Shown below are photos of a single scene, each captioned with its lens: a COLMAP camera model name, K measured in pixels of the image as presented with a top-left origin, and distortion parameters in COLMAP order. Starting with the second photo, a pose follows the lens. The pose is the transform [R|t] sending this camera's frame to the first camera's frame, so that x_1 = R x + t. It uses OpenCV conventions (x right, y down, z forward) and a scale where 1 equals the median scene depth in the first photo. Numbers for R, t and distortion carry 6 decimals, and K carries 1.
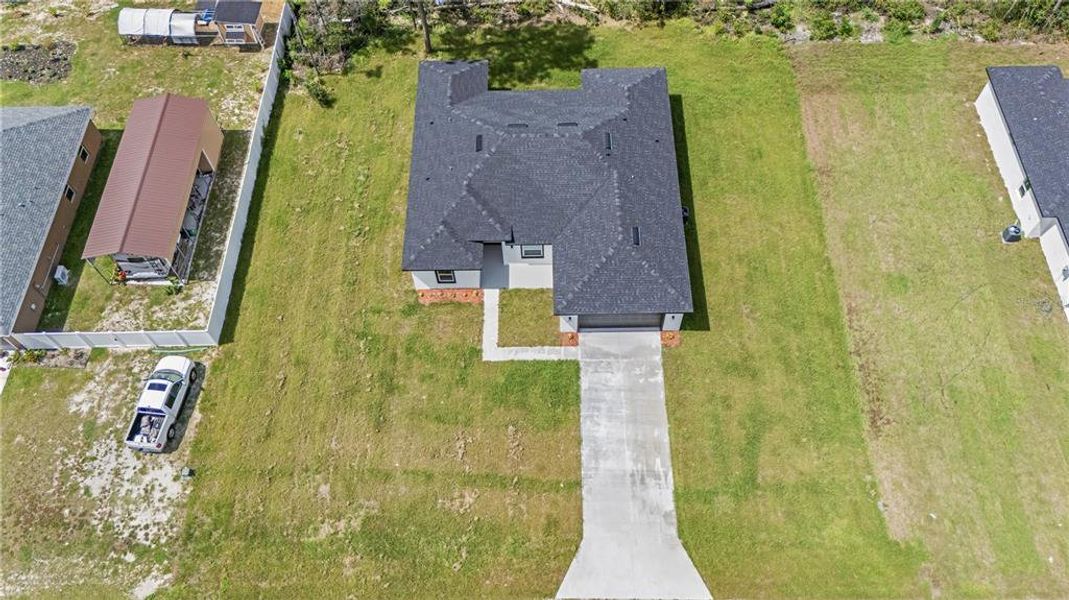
lens RADIAL K [[805.8, 0, 531.3], [0, 805.8, 298.8], [0, 0, 1]] dist [-0.005838, 0.005434]
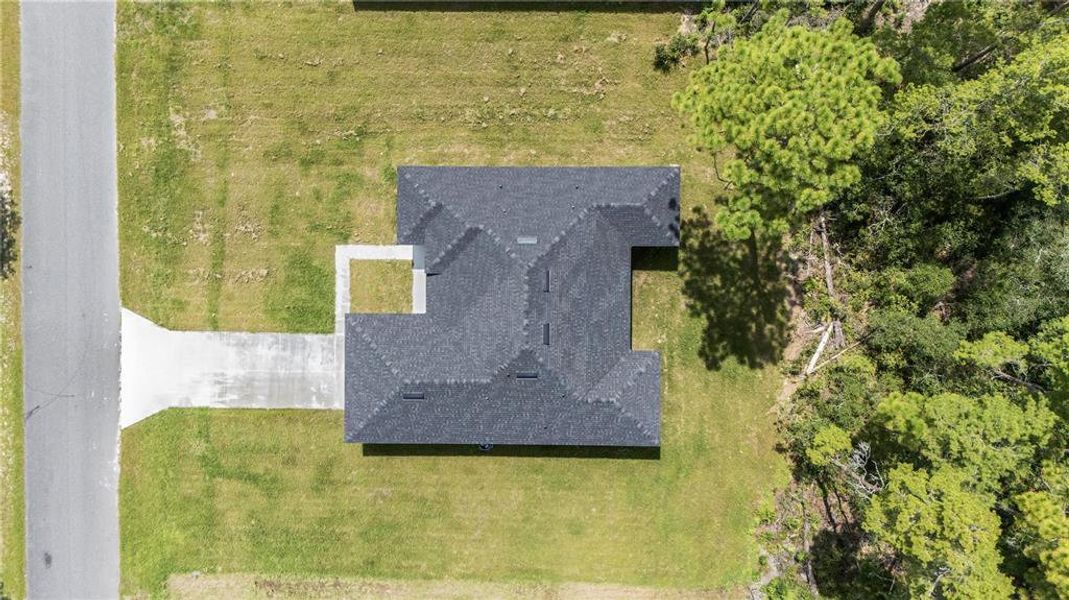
lens RADIAL K [[805.8, 0, 536.2], [0, 805.8, 302.6], [0, 0, 1]] dist [-0.005838, 0.005434]
pose [[-0.010947, 0.998795, 0.047830, -0.038383], [-0.861936, -0.033674, 0.505898, -0.709435], [0.506899, -0.035688, 0.861266, 0.194877]]
